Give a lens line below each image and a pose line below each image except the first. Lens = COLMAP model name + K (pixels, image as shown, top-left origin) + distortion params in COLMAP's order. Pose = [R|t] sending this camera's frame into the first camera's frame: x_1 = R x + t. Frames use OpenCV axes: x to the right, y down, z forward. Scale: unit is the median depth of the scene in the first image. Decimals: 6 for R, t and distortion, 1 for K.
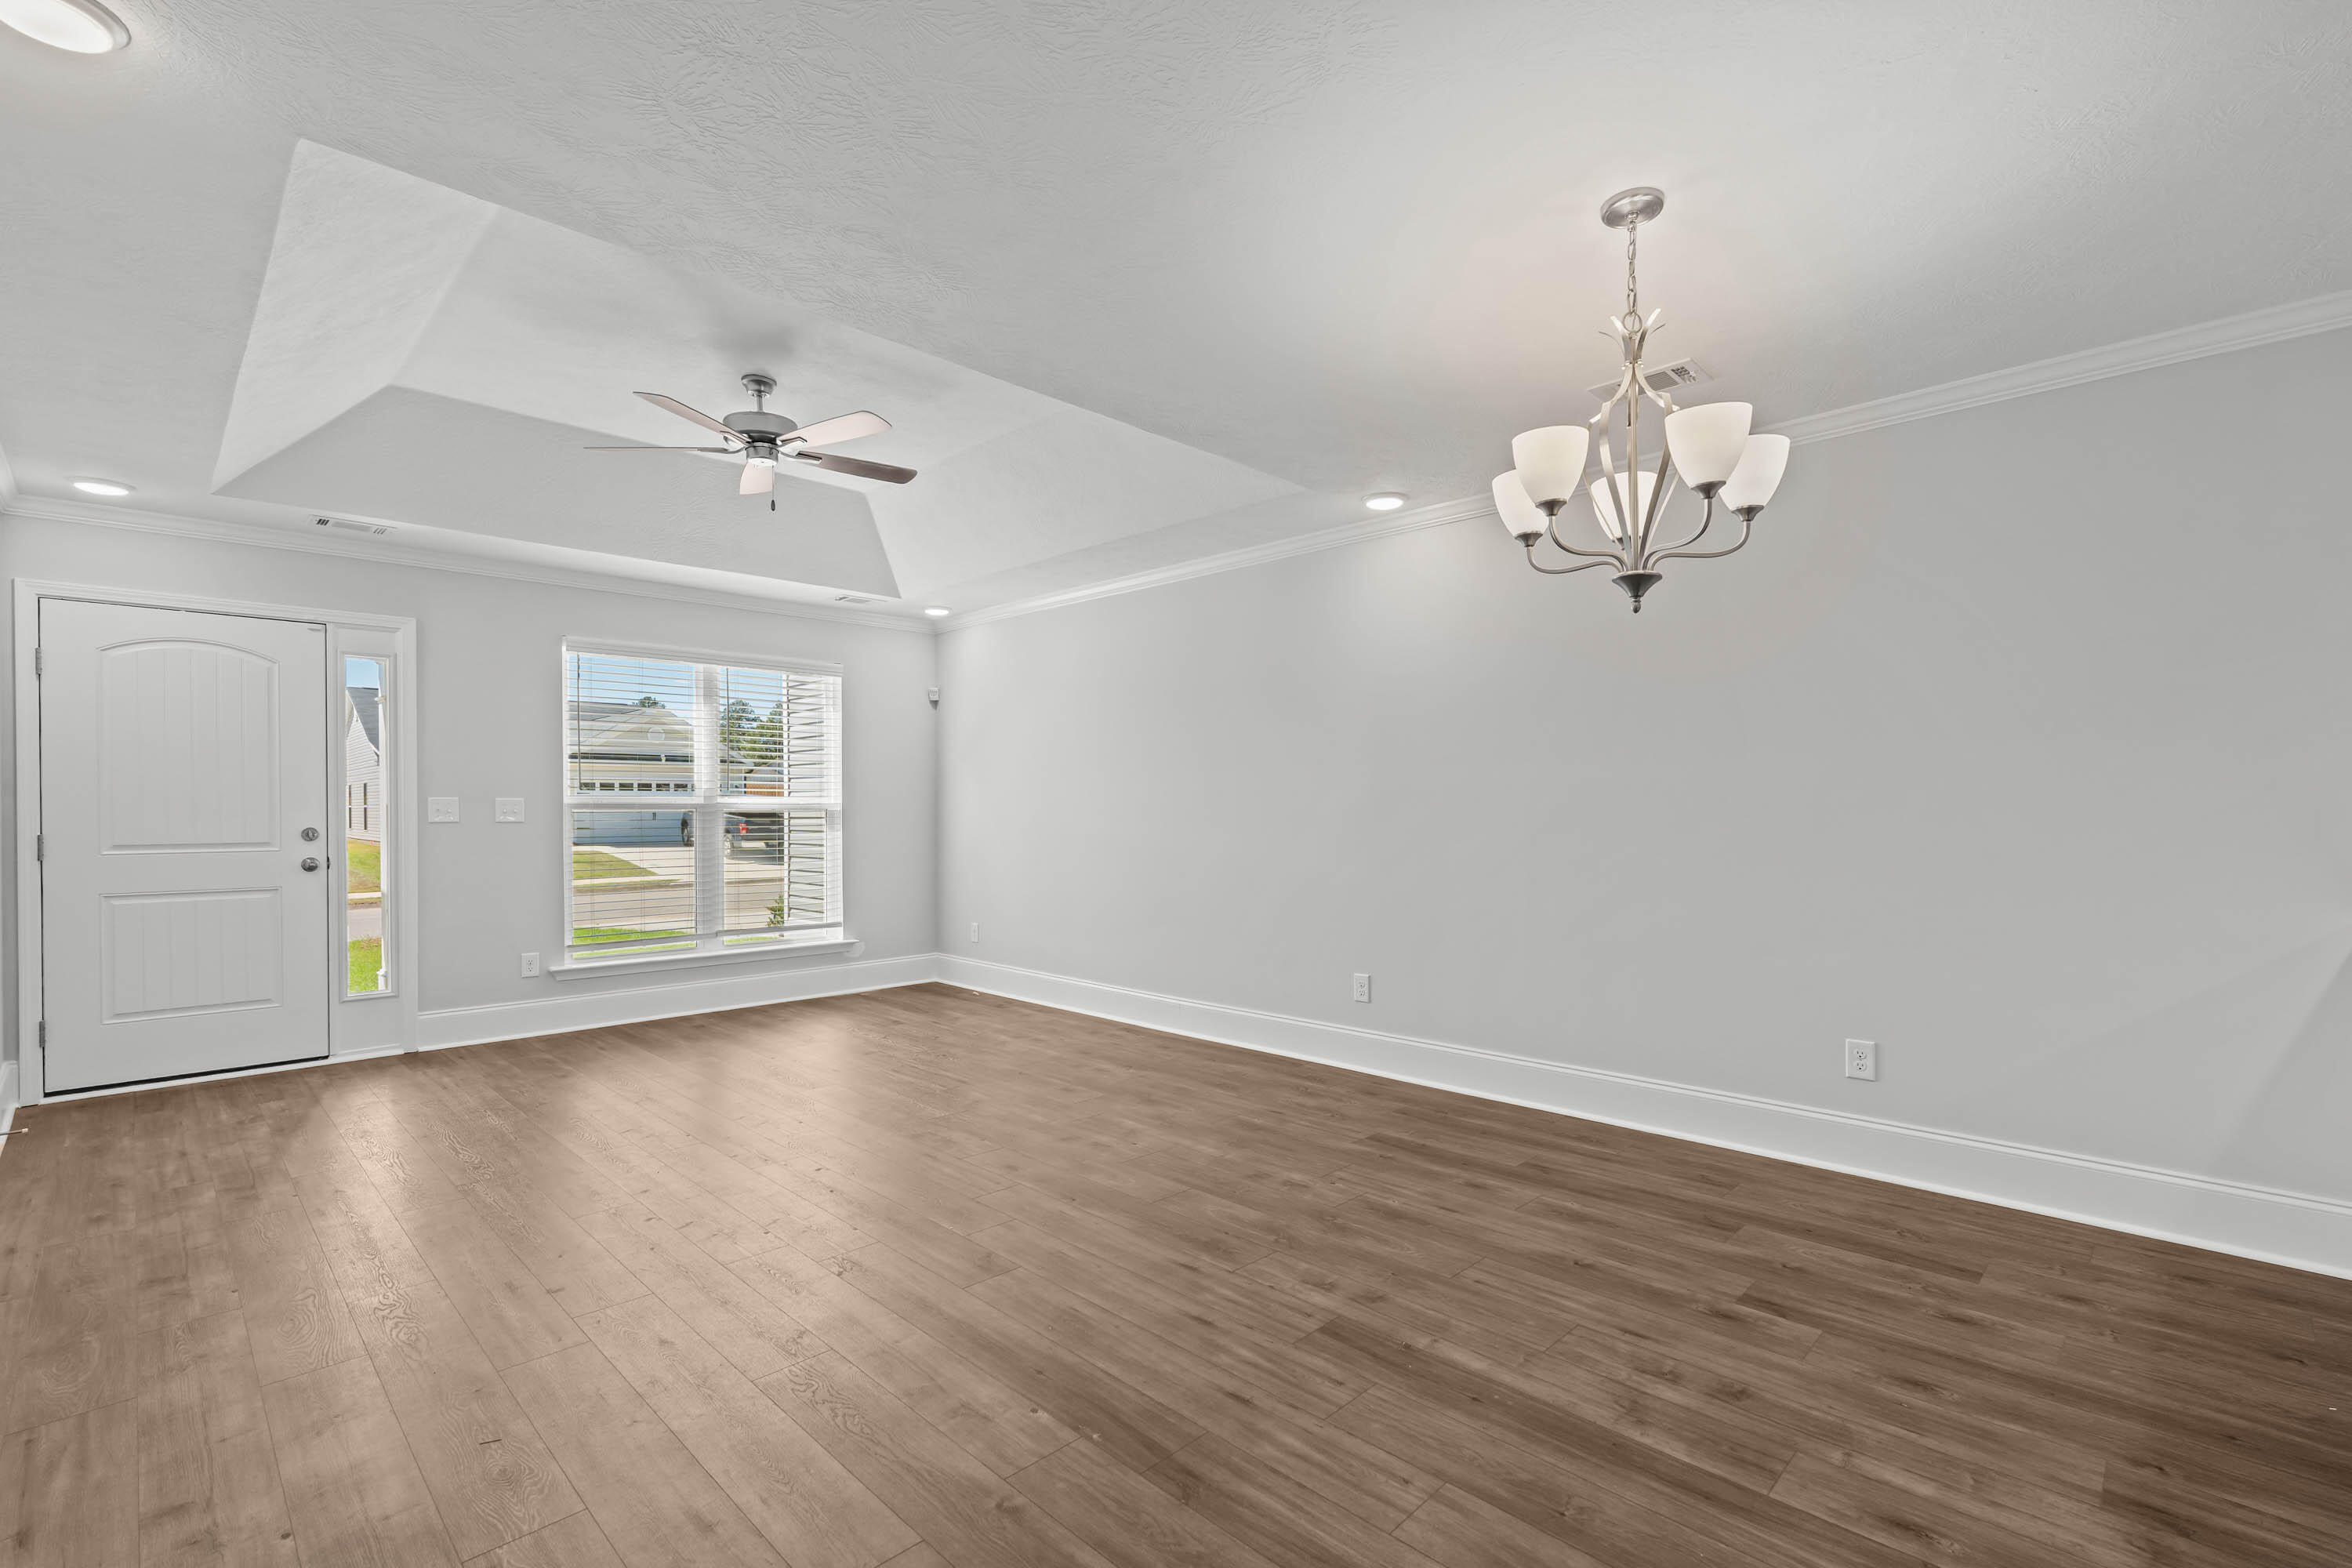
lens RADIAL K [[1050.6, 0, 1175.8], [0, 1050.6, 813.6], [0, 0, 1]] dist [-0.002841, -0.000197]
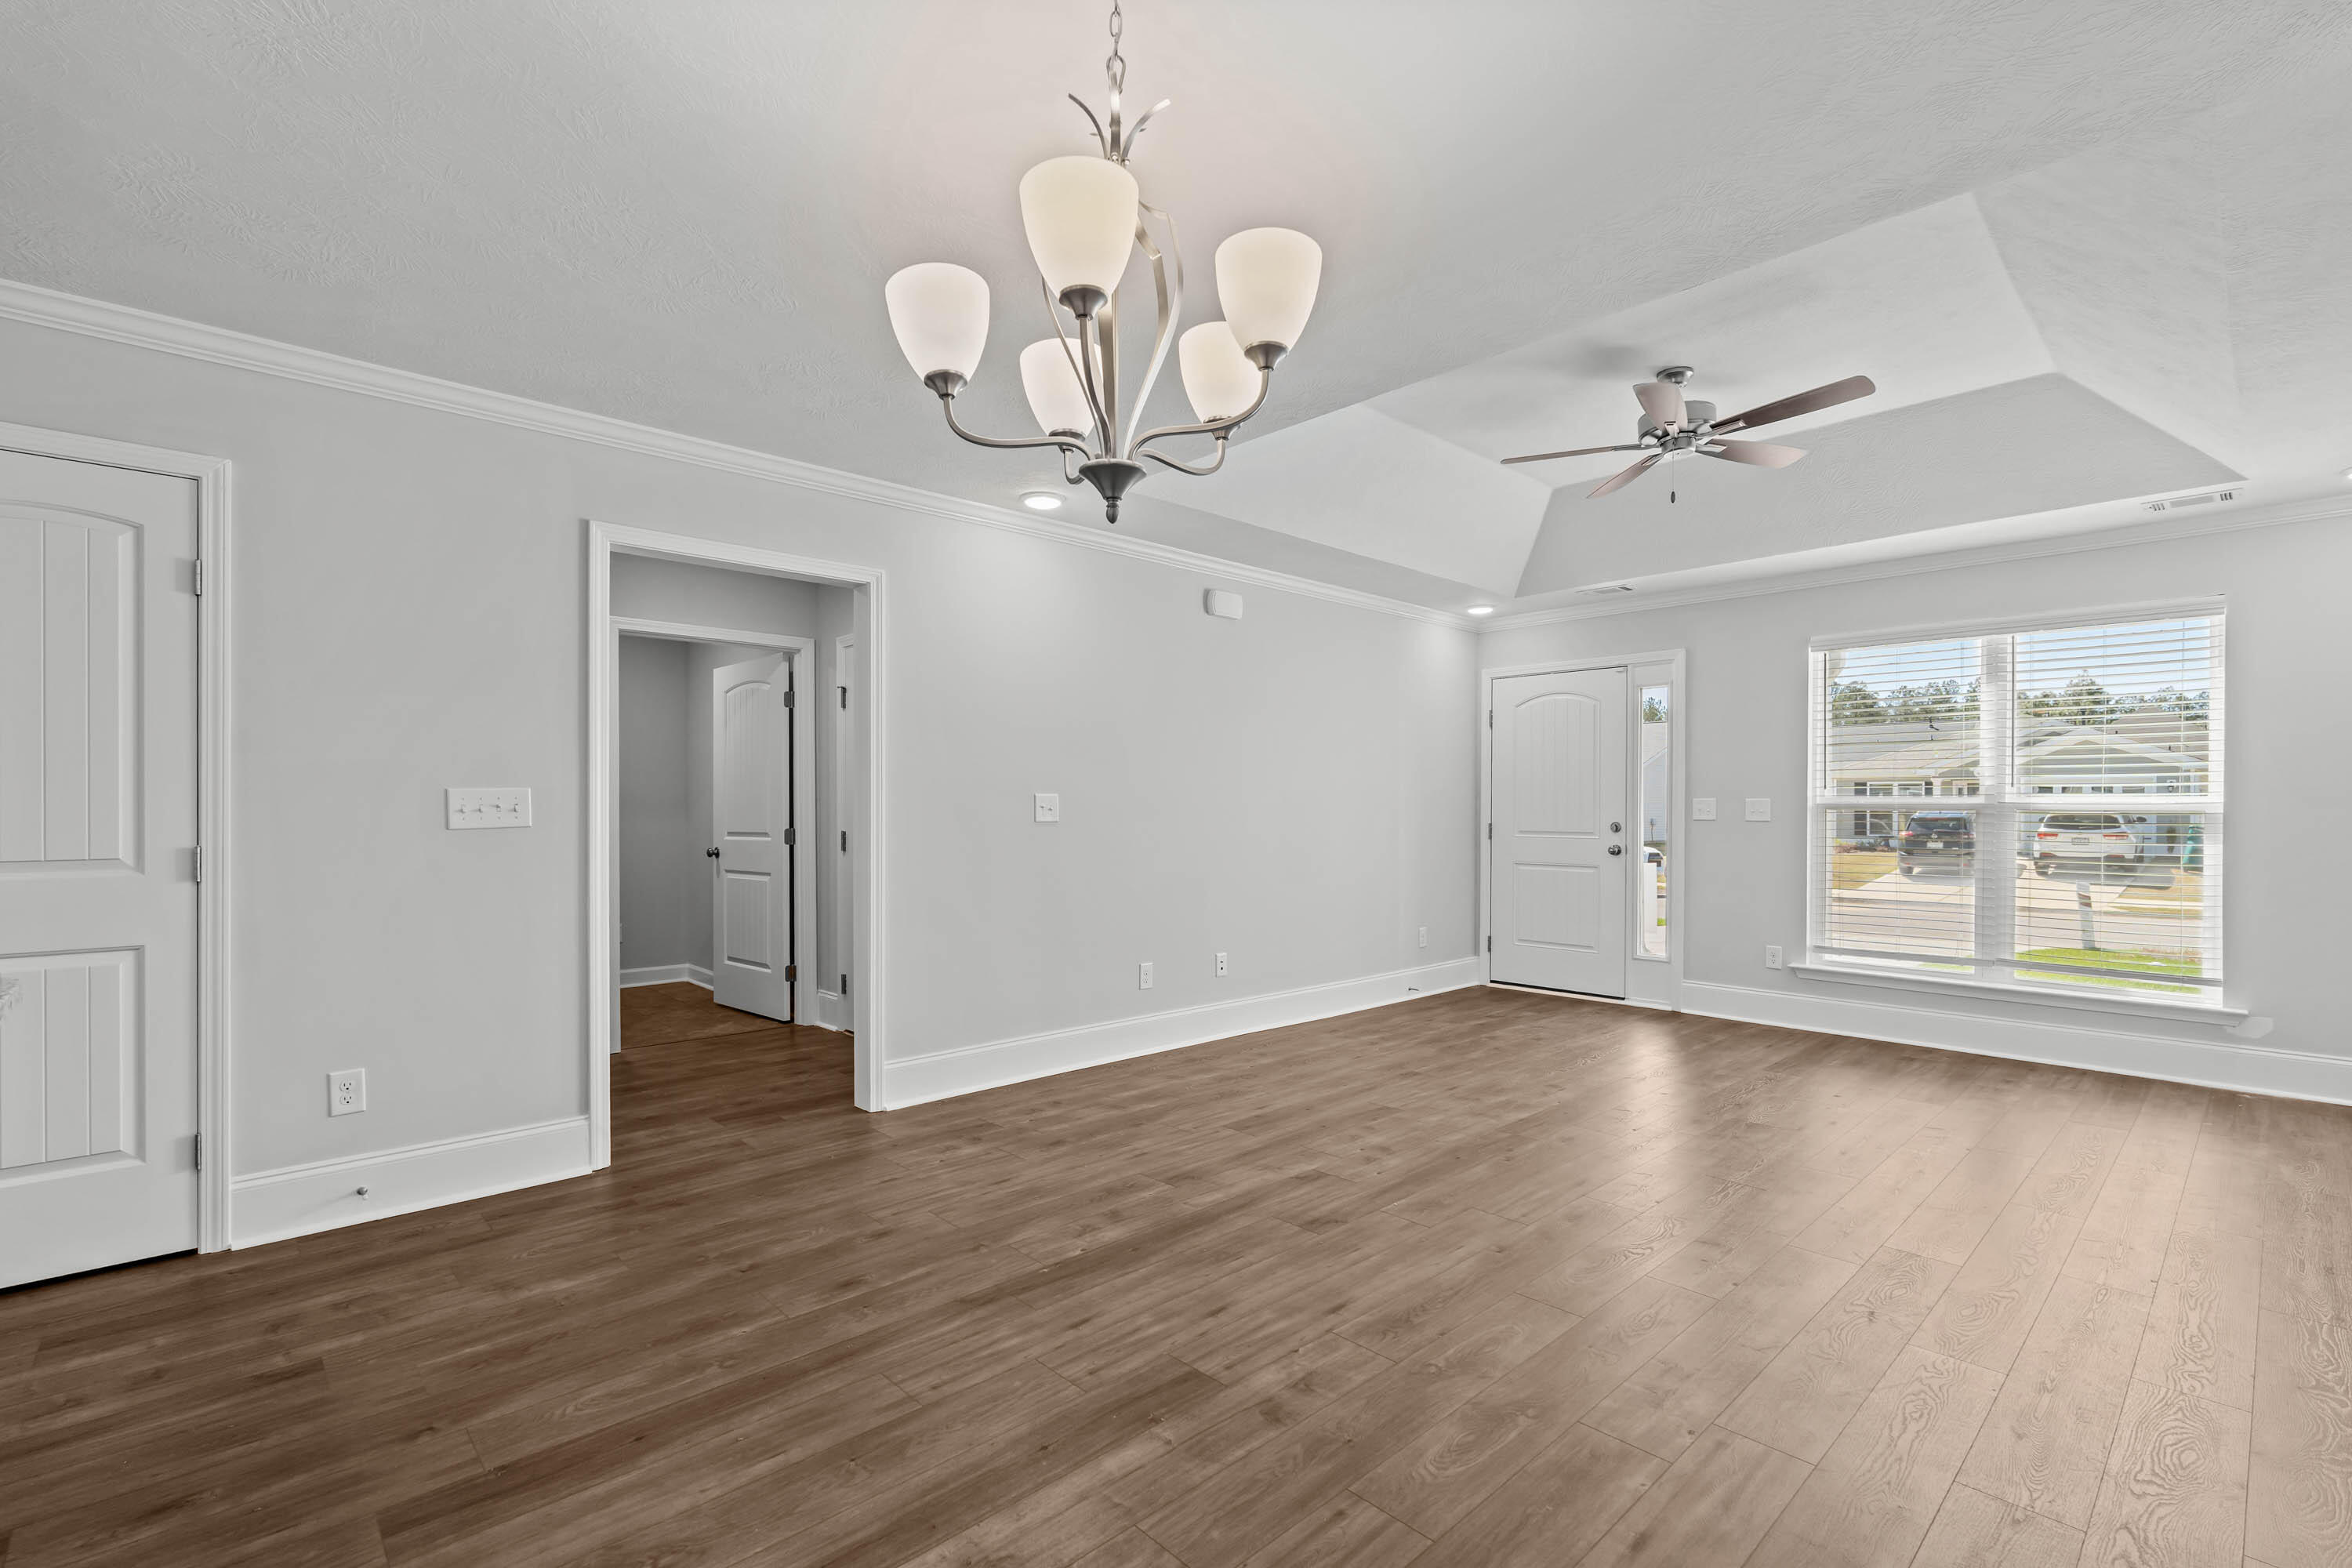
lens RADIAL K [[1050.6, 0, 1175.8], [0, 1050.6, 813.6], [0, 0, 1]] dist [-0.002841, -0.000197]
pose [[-0.031543, 0.008000, -0.999470, 0.571384], [-0.008881, 0.999926, 0.008284, -0.004020], [0.999463, 0.009137, -0.031469, 0.542997]]
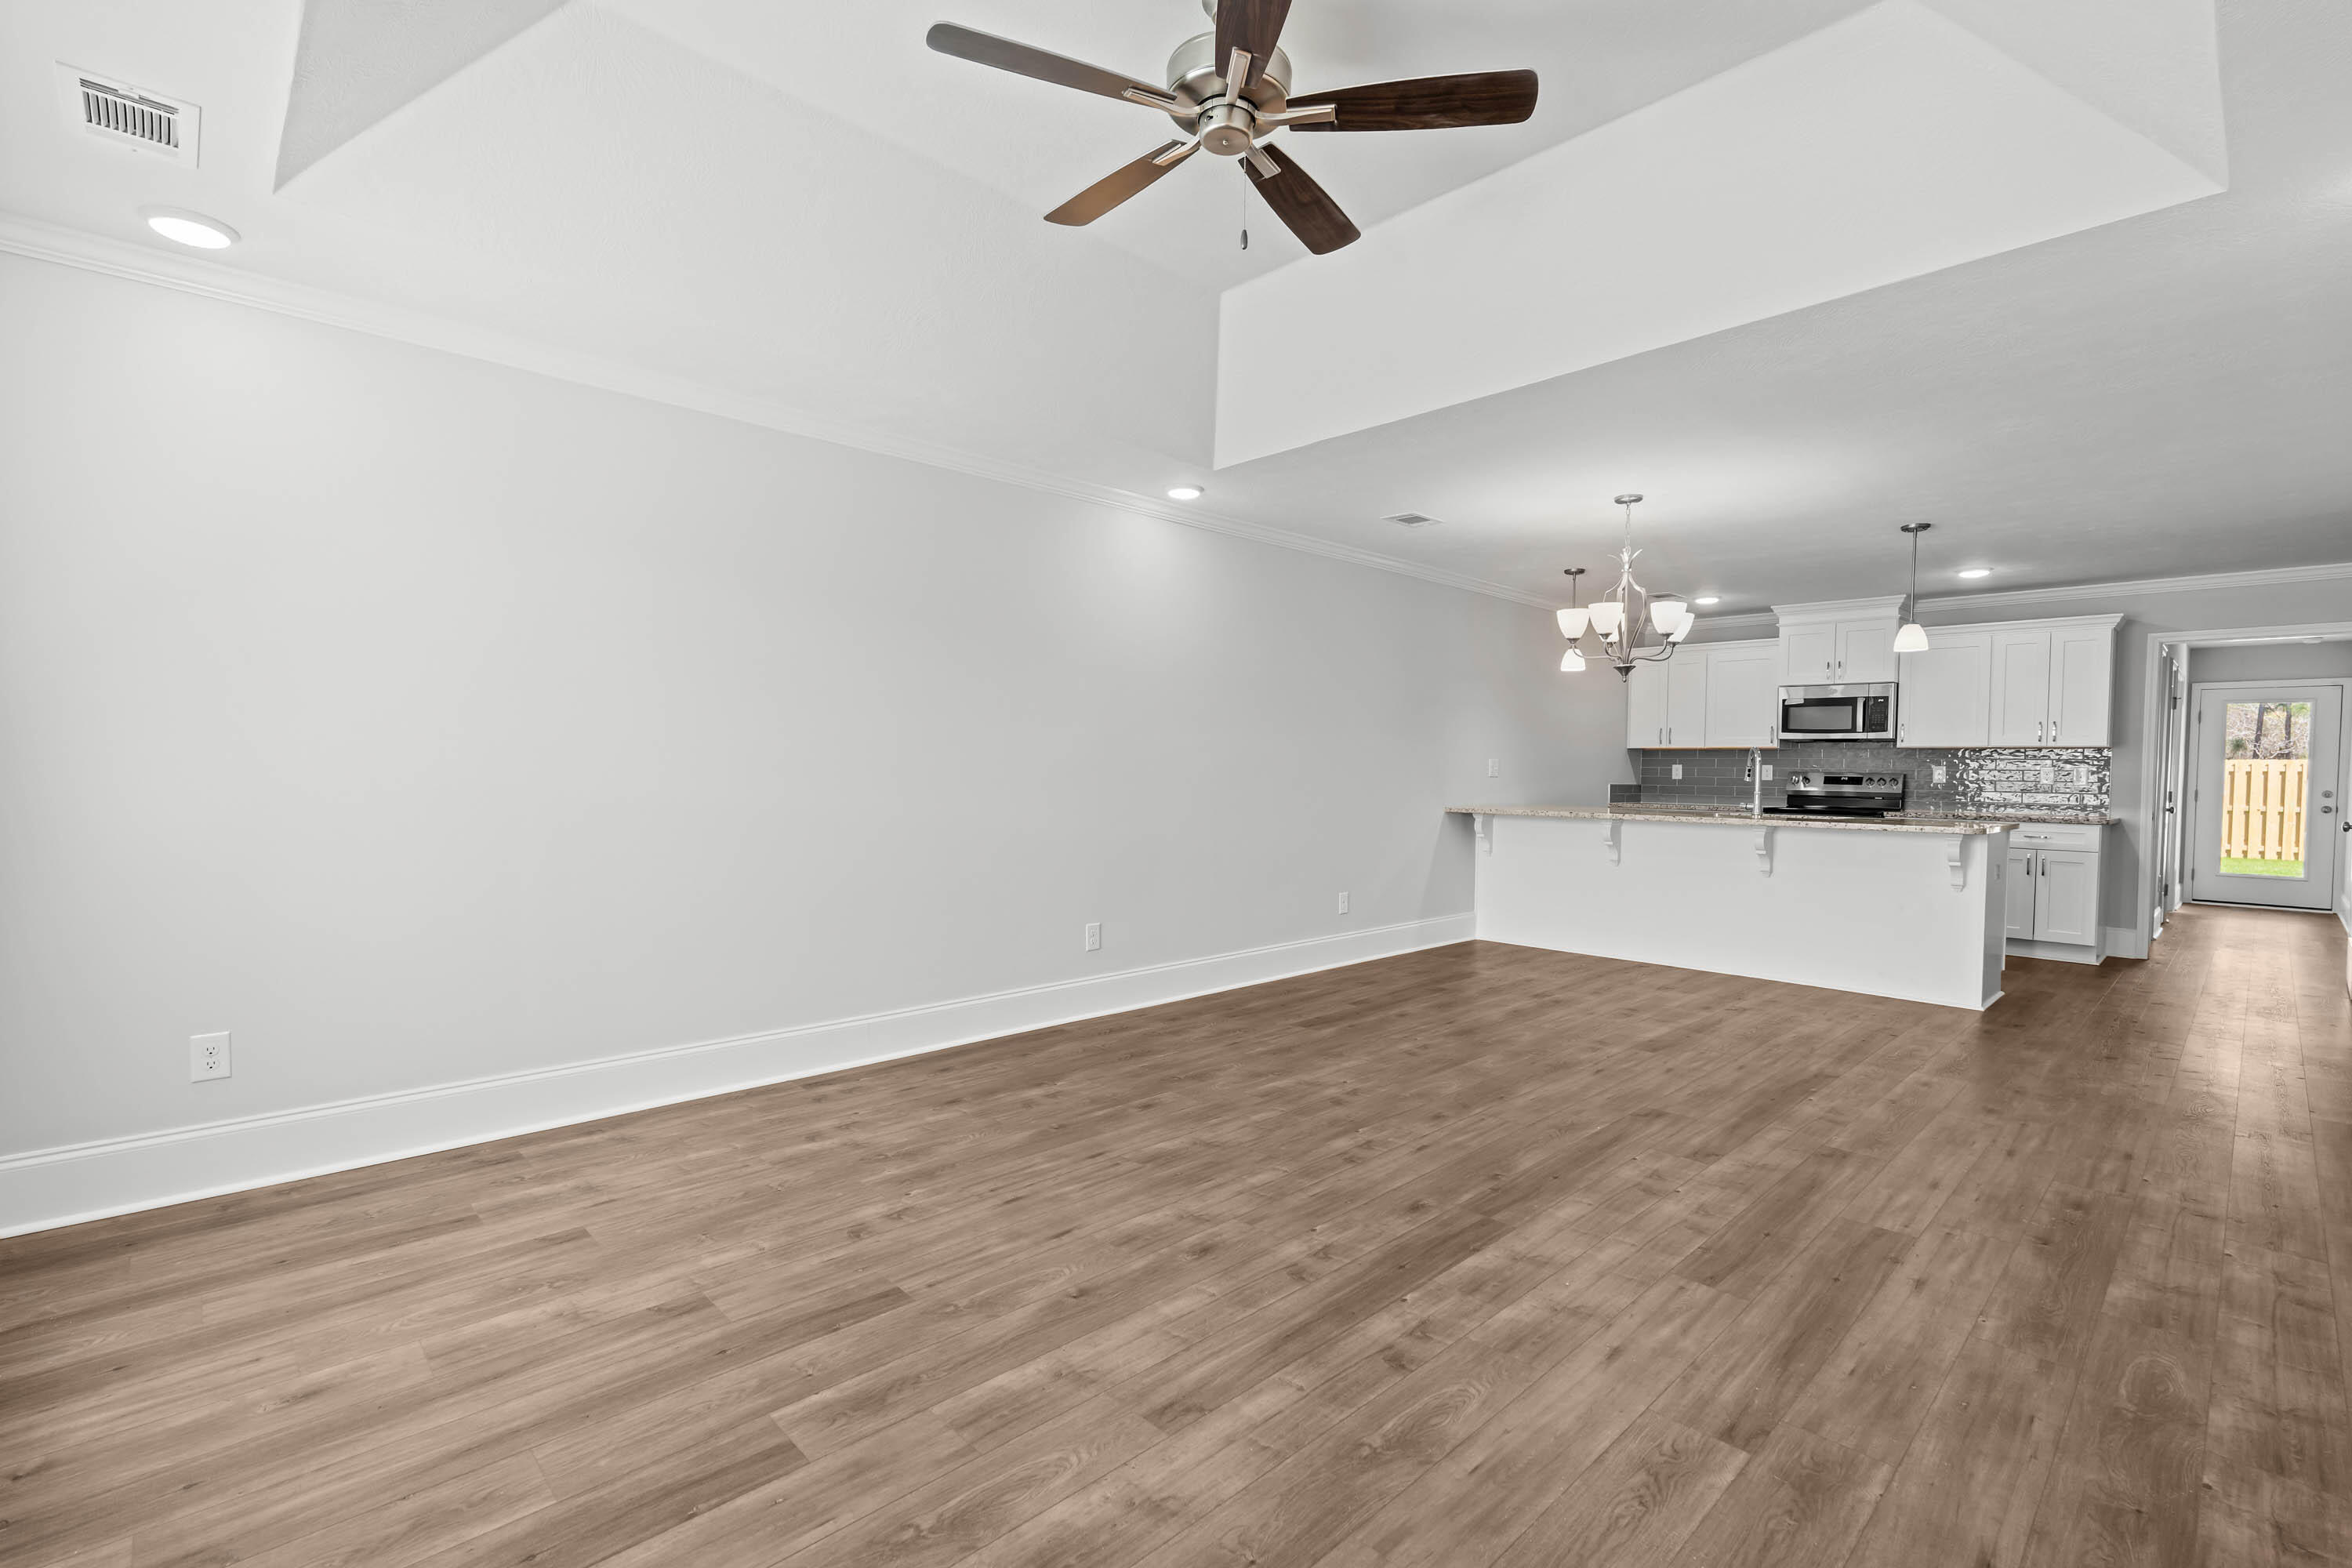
lens RADIAL K [[1101.3, 0, 1176.0], [0, 1101.3, 784.0], [0, 0, 1]] dist [-0.001456, 0.000299]
pose [[0.002750, -0.013620, 0.999903, -0.958917], [-0.005382, 0.999893, 0.013635, 0.001987], [-0.999982, -0.005419, 0.002677, 0.984246]]
